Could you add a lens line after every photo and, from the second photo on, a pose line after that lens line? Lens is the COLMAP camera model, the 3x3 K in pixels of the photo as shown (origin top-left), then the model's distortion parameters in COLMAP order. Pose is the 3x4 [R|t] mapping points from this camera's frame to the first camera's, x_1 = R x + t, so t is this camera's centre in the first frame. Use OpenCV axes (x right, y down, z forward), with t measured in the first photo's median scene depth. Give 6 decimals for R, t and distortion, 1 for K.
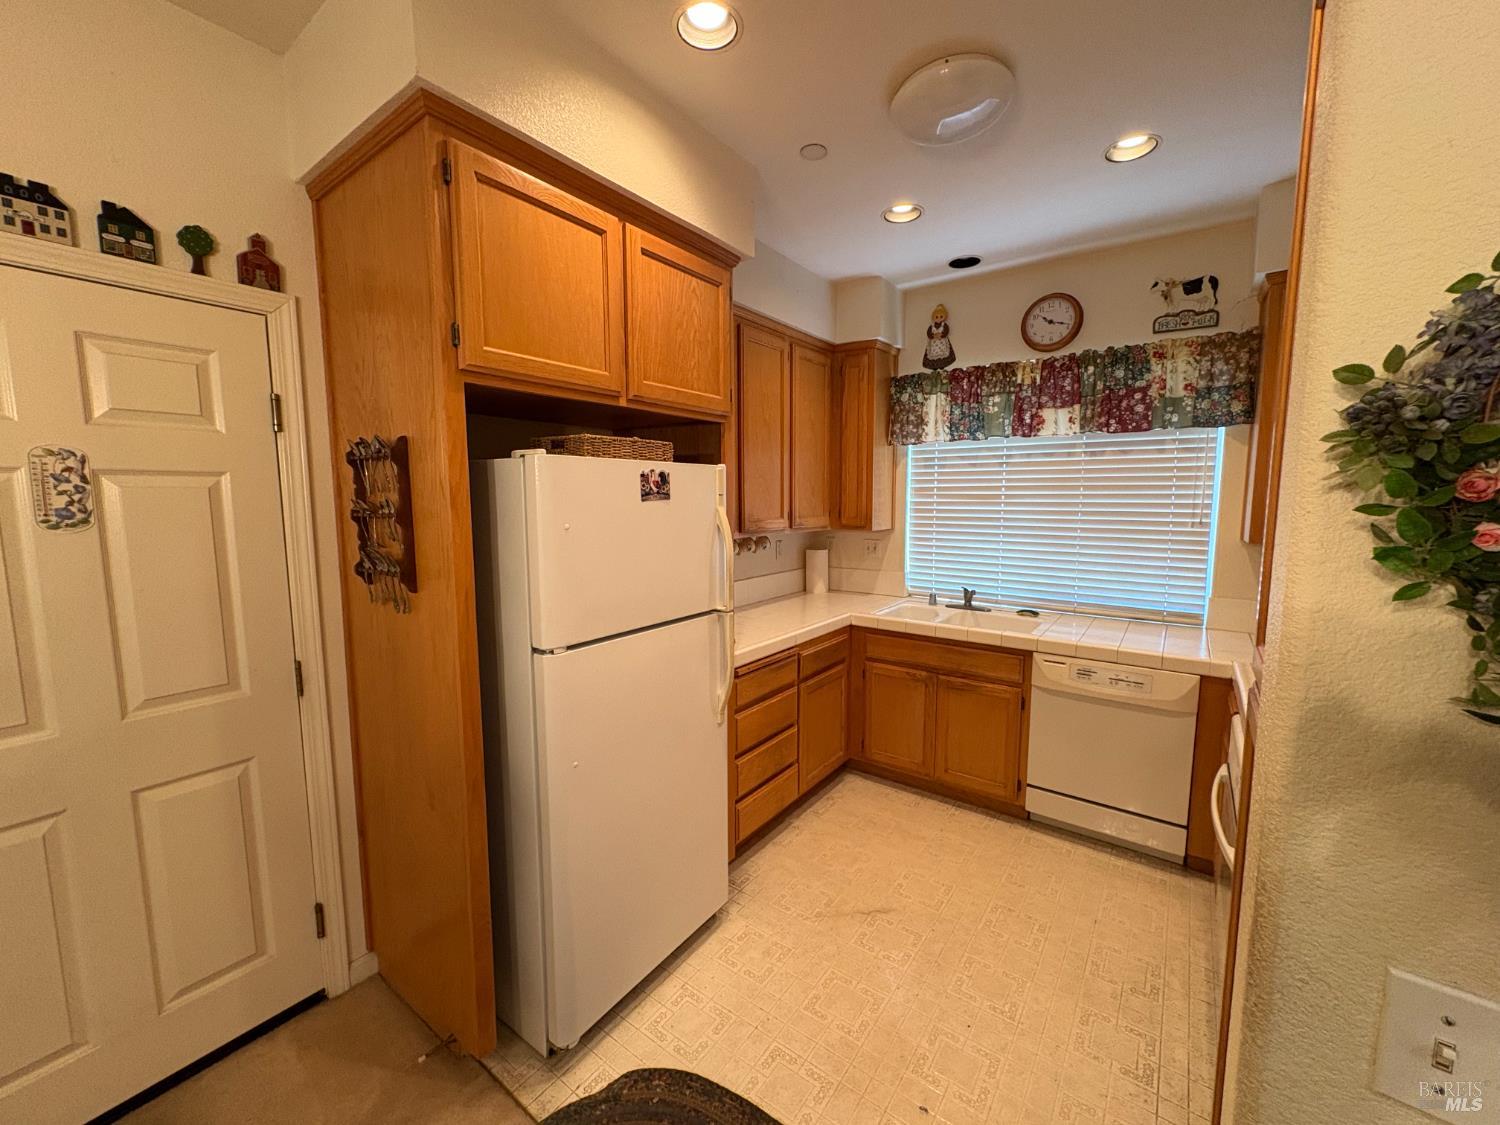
lens RADIAL K [[596.5, 0, 748.7], [0, 596.5, 561.8], [0, 0, 1]] dist [-0.002344, 0.000370]
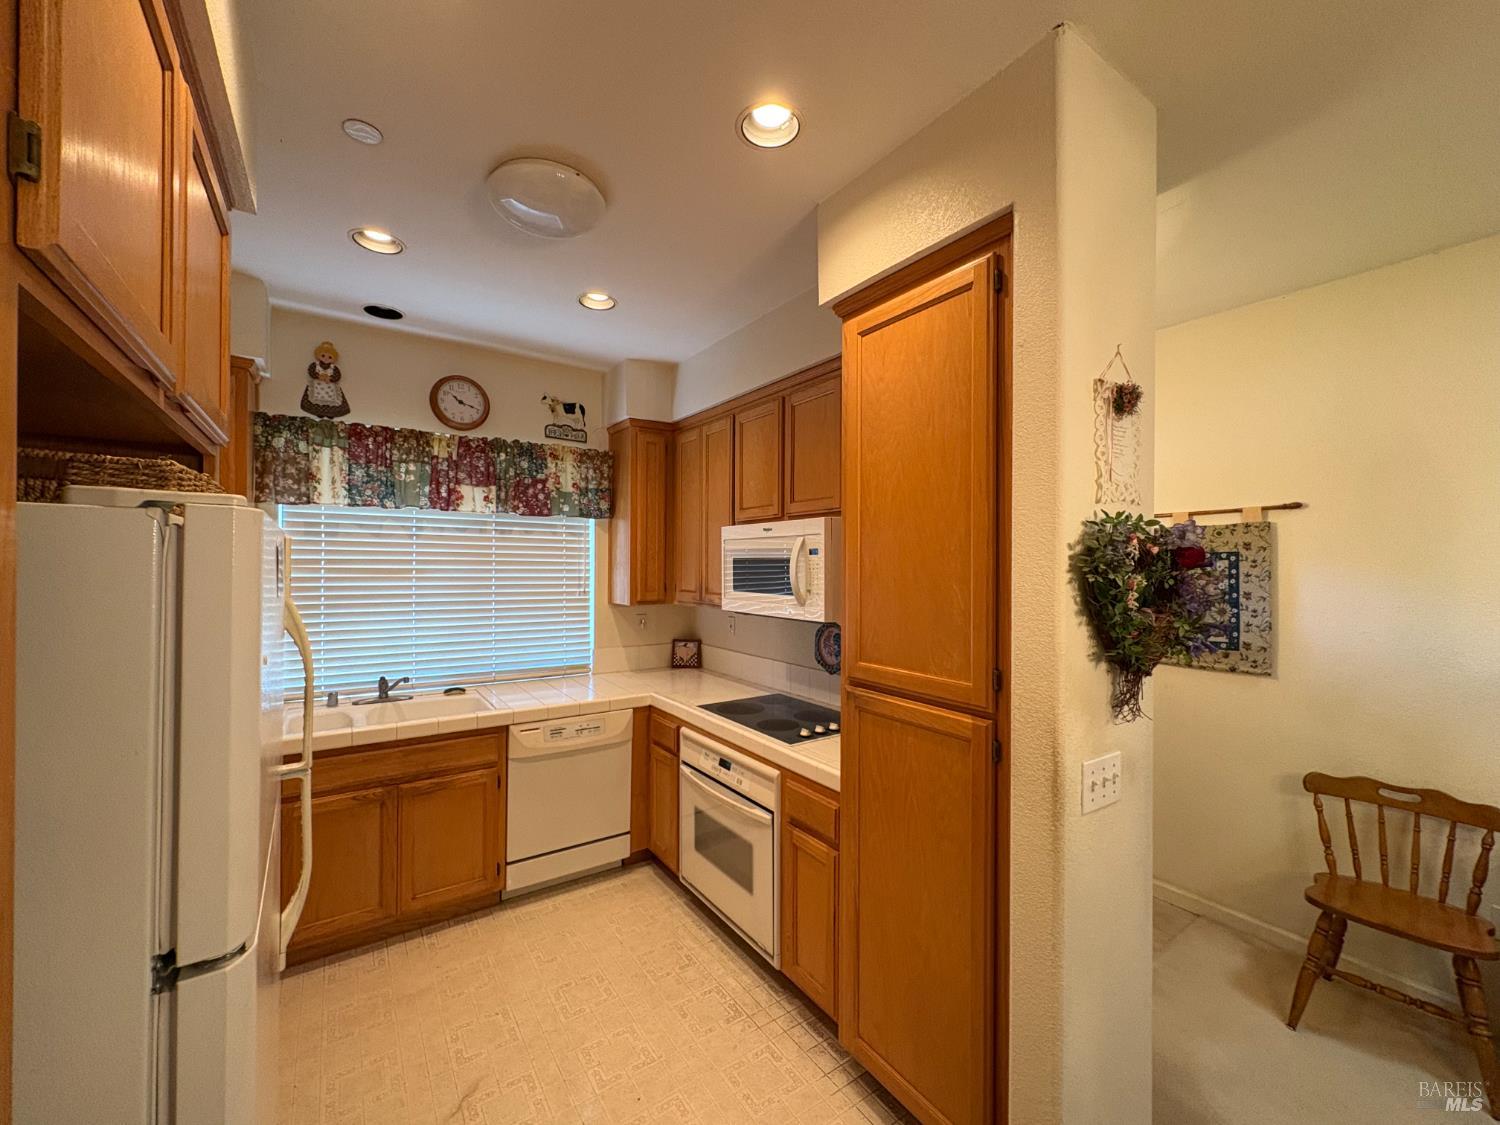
lens RADIAL K [[596.5, 0, 748.7], [0, 596.5, 561.8], [0, 0, 1]] dist [-0.002344, 0.000370]
pose [[0.323313, 0.008100, 0.946257, -0.303954], [0.096082, 0.994514, -0.041342, -0.038366], [-0.941401, 0.104285, 0.320761, 0.230663]]
